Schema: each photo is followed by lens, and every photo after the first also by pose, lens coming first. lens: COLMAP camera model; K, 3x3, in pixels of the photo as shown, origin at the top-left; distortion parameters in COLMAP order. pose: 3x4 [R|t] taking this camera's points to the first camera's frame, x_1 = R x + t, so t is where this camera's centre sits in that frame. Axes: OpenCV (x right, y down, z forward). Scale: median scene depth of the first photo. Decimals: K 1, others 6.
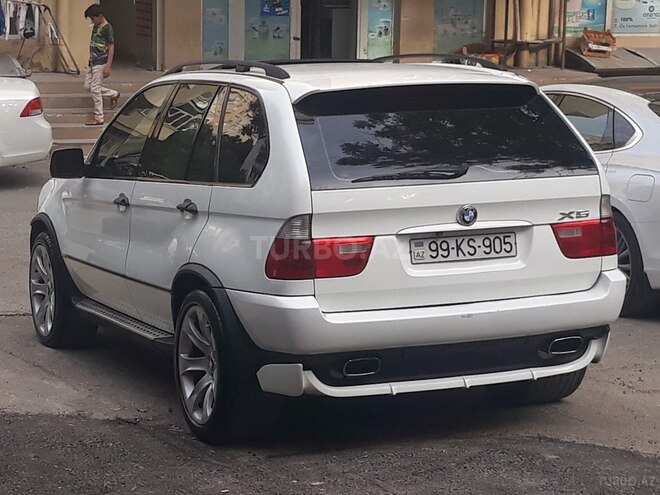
lens RADIAL K [[1872.3, 0, 330.0], [0, 1872.3, 247.5], [0, 0, 1]] dist [0.167894, -0.171726]
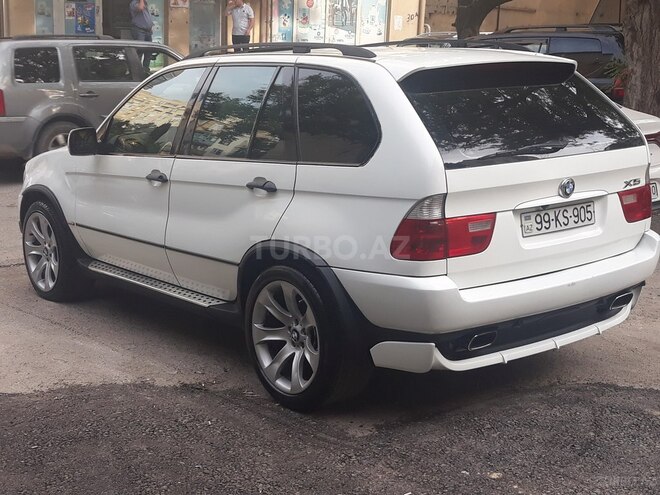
lens RADIAL K [[1013.8, 0, 330.0], [0, 1013.8, 247.5], [0, 0, 1]] dist [0.123924, -0.070337]
pose [[0.963237, -0.047929, 0.264343, -0.202094], [0.028857, 0.996723, 0.075568, -0.030305], [-0.267099, -0.065162, 0.961464, 0.477844]]
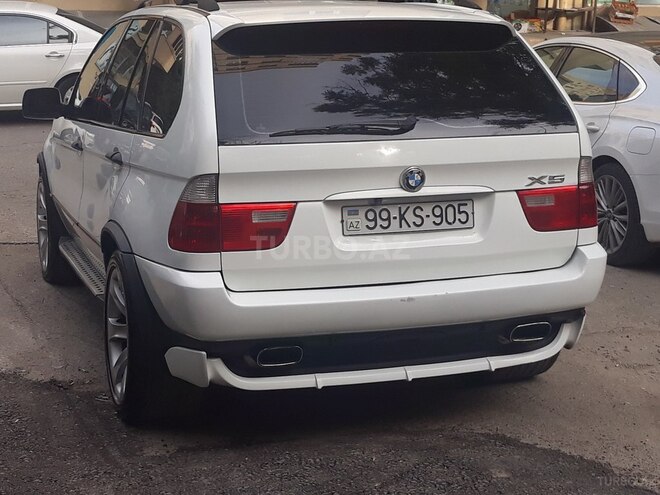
lens RADIAL K [[1300.7, 0, 330.0], [0, 1300.7, 247.5], [0, 0, 1]] dist [0.156153, -0.479567]
pose [[0.996301, 0.032149, -0.079693, 0.082241], [-0.026893, 0.997446, 0.066176, -0.023703], [0.081617, -0.063788, 0.994620, 0.411678]]
